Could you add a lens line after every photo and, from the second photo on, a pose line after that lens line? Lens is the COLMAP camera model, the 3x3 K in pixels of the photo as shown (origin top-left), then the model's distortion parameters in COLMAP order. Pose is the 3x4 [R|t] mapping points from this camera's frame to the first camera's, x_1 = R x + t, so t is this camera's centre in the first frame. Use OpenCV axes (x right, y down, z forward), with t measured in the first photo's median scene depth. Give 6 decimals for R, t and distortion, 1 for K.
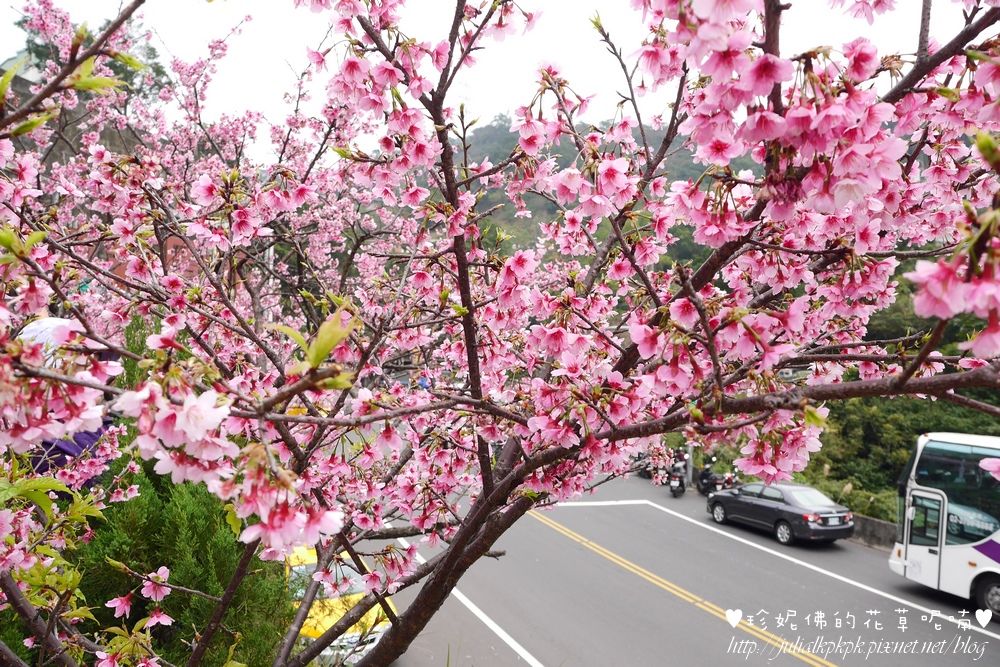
lens RADIAL K [[829.8, 0, 500.0], [0, 829.8, 333.5], [0, 0, 1]] dist [-0.023179, 0.000642]
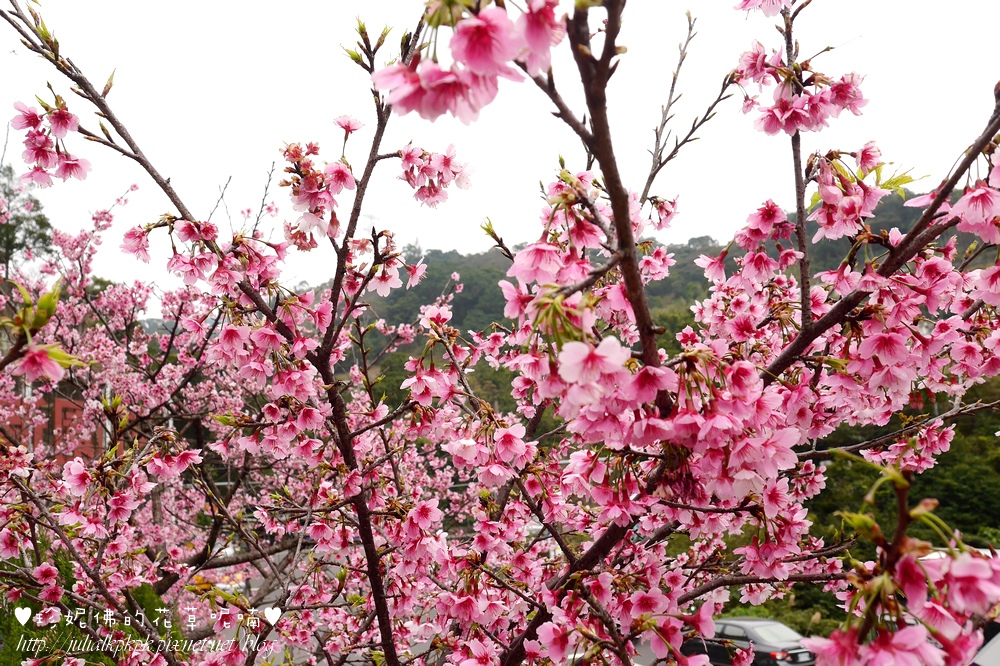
lens RADIAL K [[892.1, 0, 465.6], [0, 892.1, 332.9], [0, 0, 1]] dist [-0.022864, -0.003305]
pose [[0.996158, -0.070669, 0.051725, 0.024710], [0.077004, 0.988124, -0.132974, -0.108875], [-0.041714, 0.136446, 0.989769, -0.018443]]
